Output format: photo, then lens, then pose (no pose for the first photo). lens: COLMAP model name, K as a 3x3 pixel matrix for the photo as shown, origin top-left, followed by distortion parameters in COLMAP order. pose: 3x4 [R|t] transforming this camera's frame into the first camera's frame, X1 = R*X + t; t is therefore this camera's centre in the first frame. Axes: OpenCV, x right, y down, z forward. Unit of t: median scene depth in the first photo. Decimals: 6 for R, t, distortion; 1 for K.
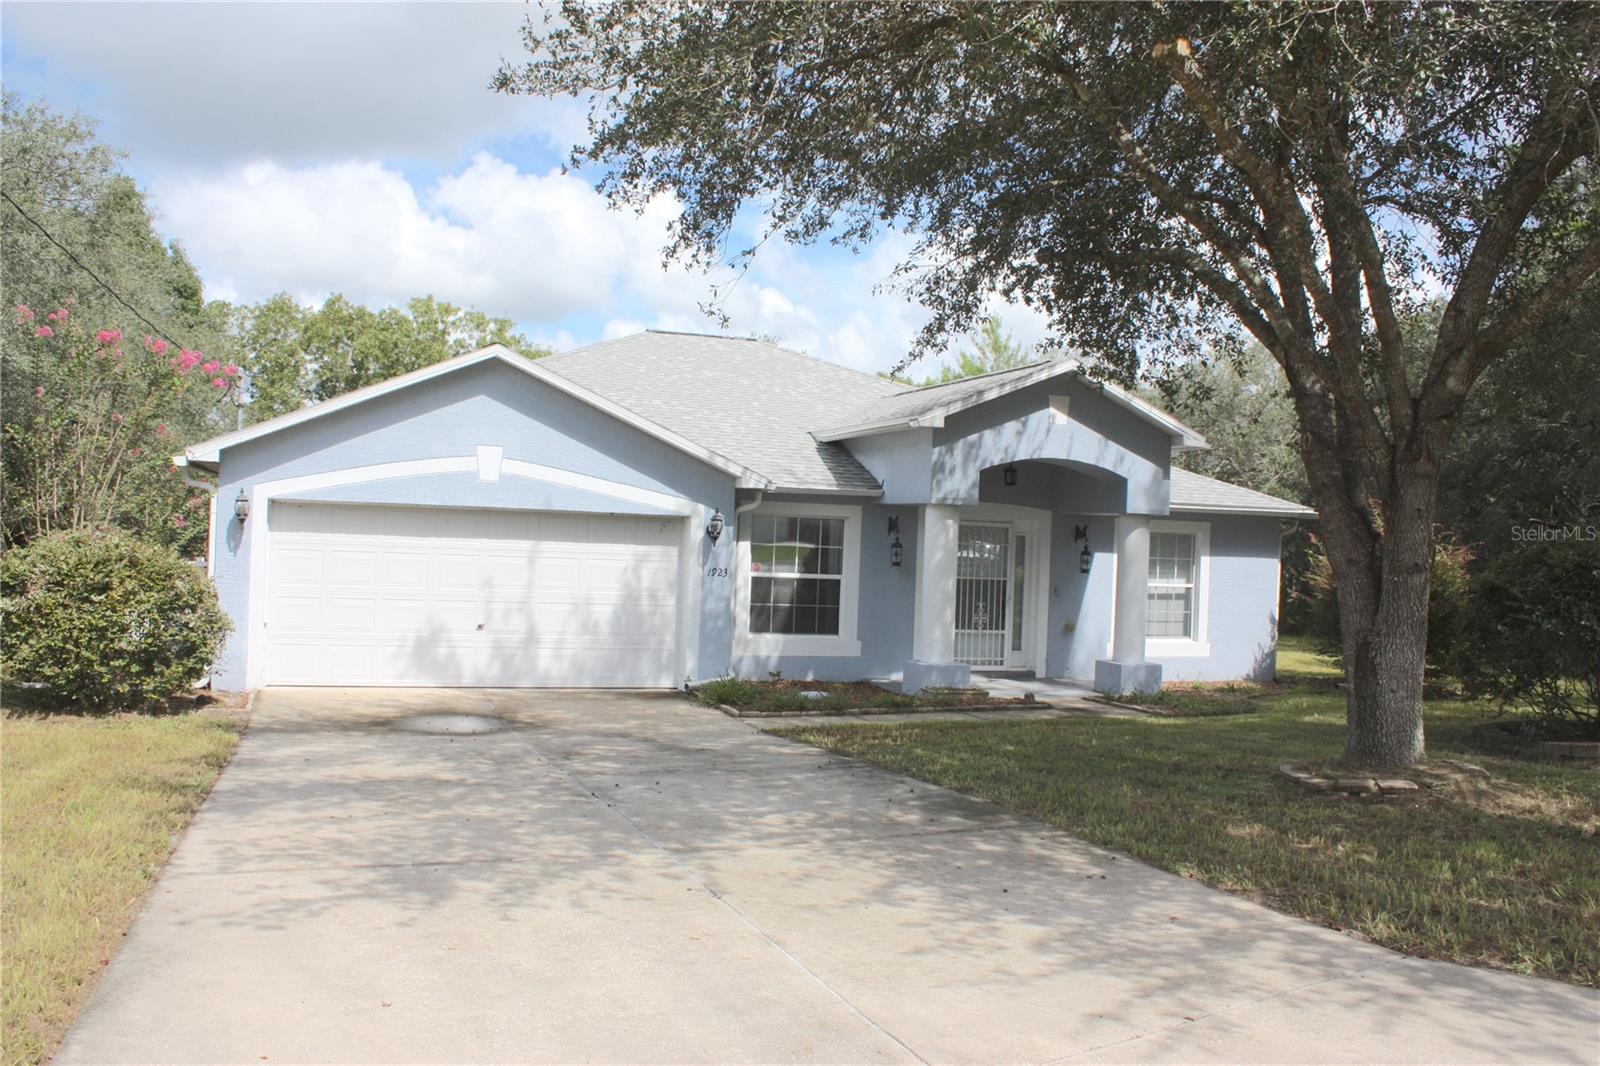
lens RADIAL K [[1348.1, 0, 800.0], [0, 1348.1, 533.0], [0, 0, 1]] dist [-0.184338, 0.162221]
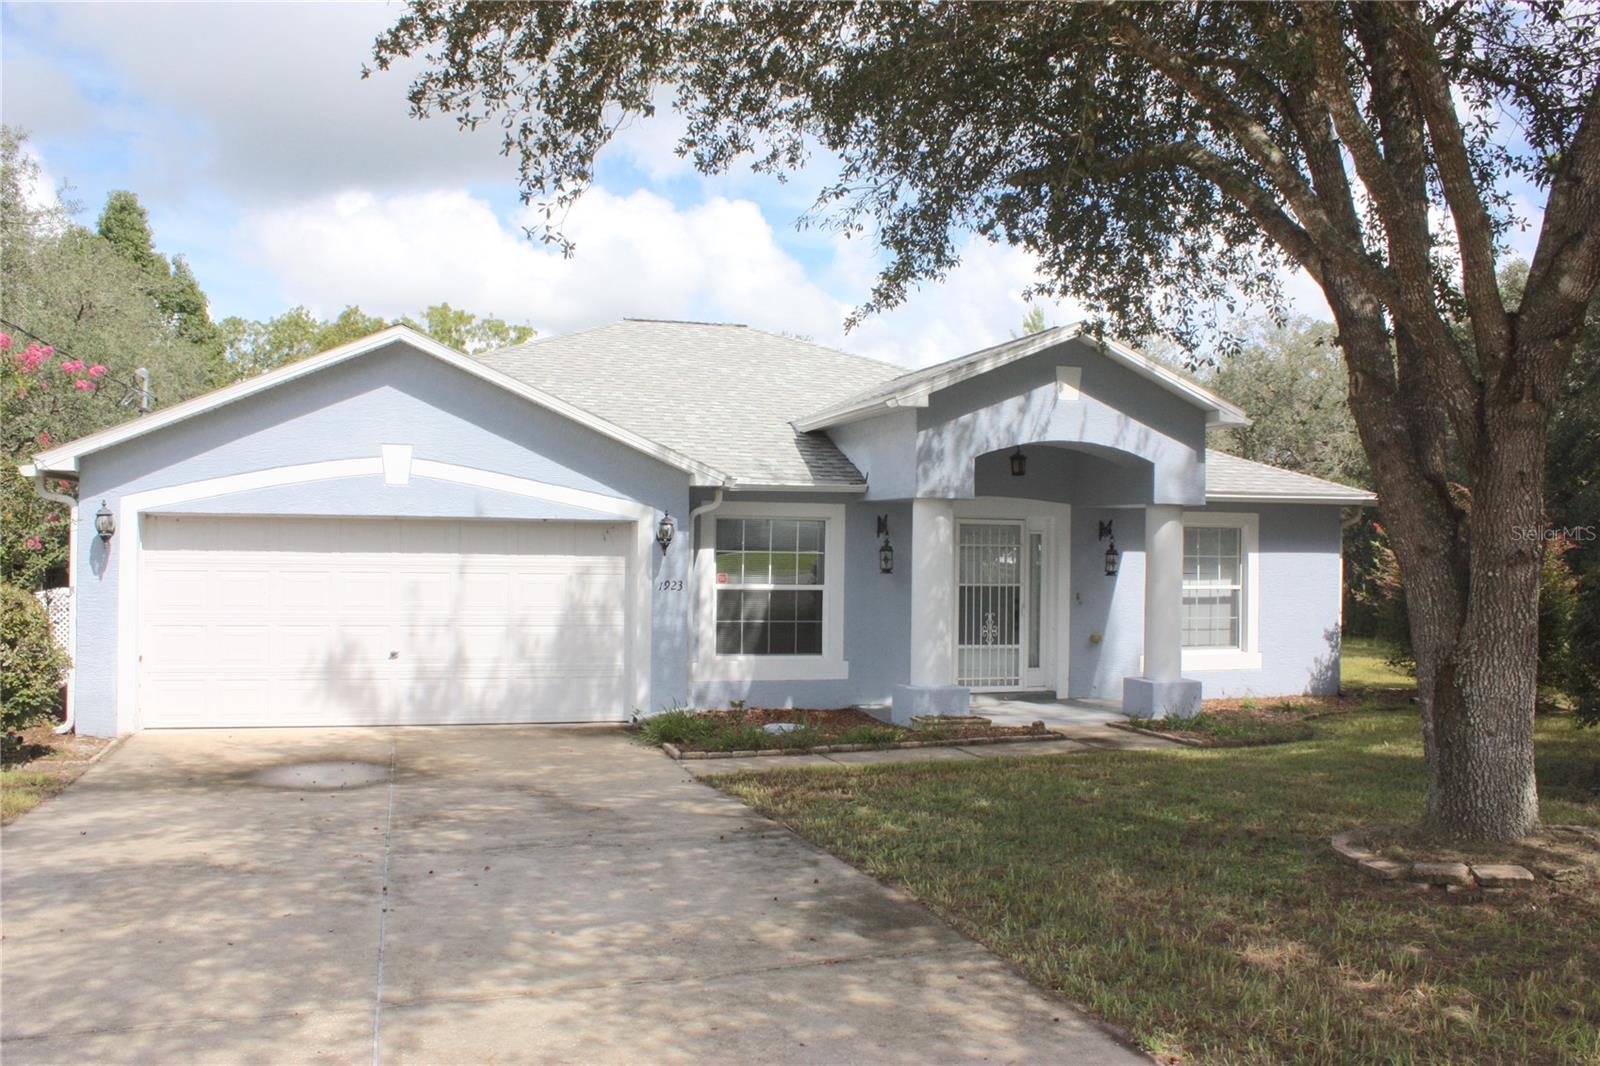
lens RADIAL K [[1348.1, 0, 800.0], [0, 1348.1, 533.0], [0, 0, 1]] dist [-0.184338, 0.162221]
pose [[0.998454, -0.025878, -0.049195, 0.064423], [0.025500, 0.999640, -0.008293, 0.005226], [0.049392, 0.007026, 0.998755, 0.152636]]
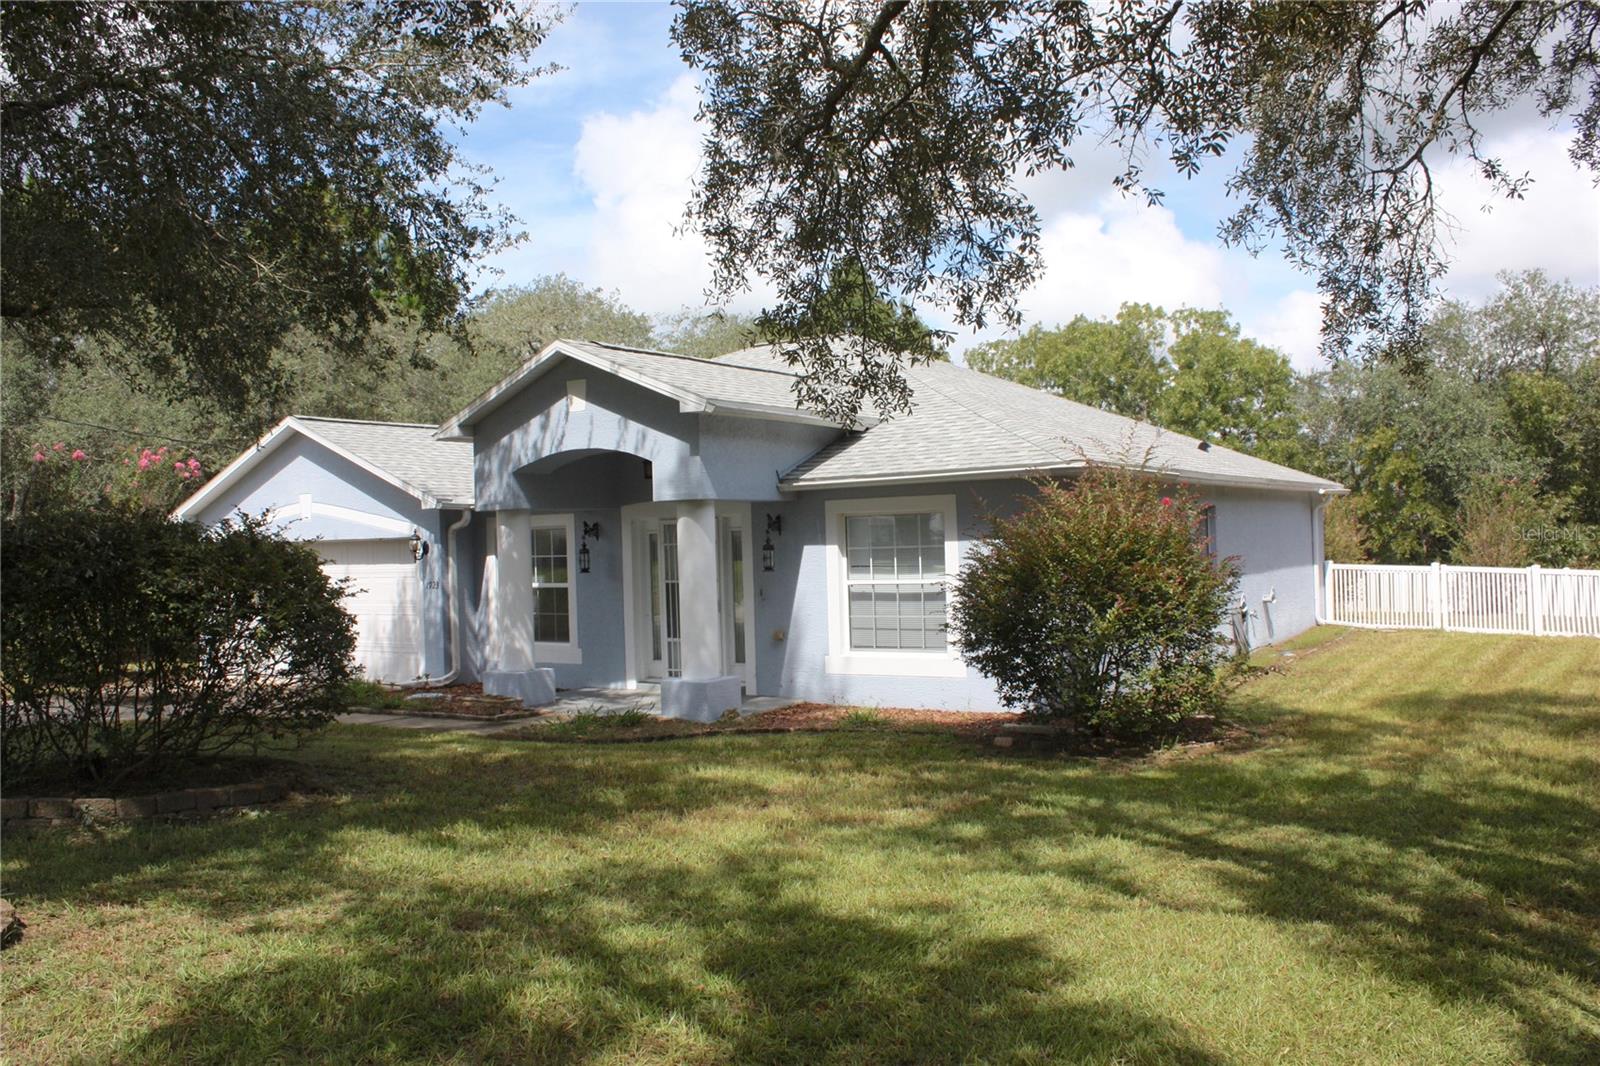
lens RADIAL K [[1348.1, 0, 800.0], [0, 1348.1, 533.0], [0, 0, 1]] dist [-0.184338, 0.162221]
pose [[0.601743, -0.060966, -0.796359, 1.020107], [0.055268, 0.997871, -0.034631, 0.041359], [0.796775, -0.023174, 0.603831, 0.579457]]
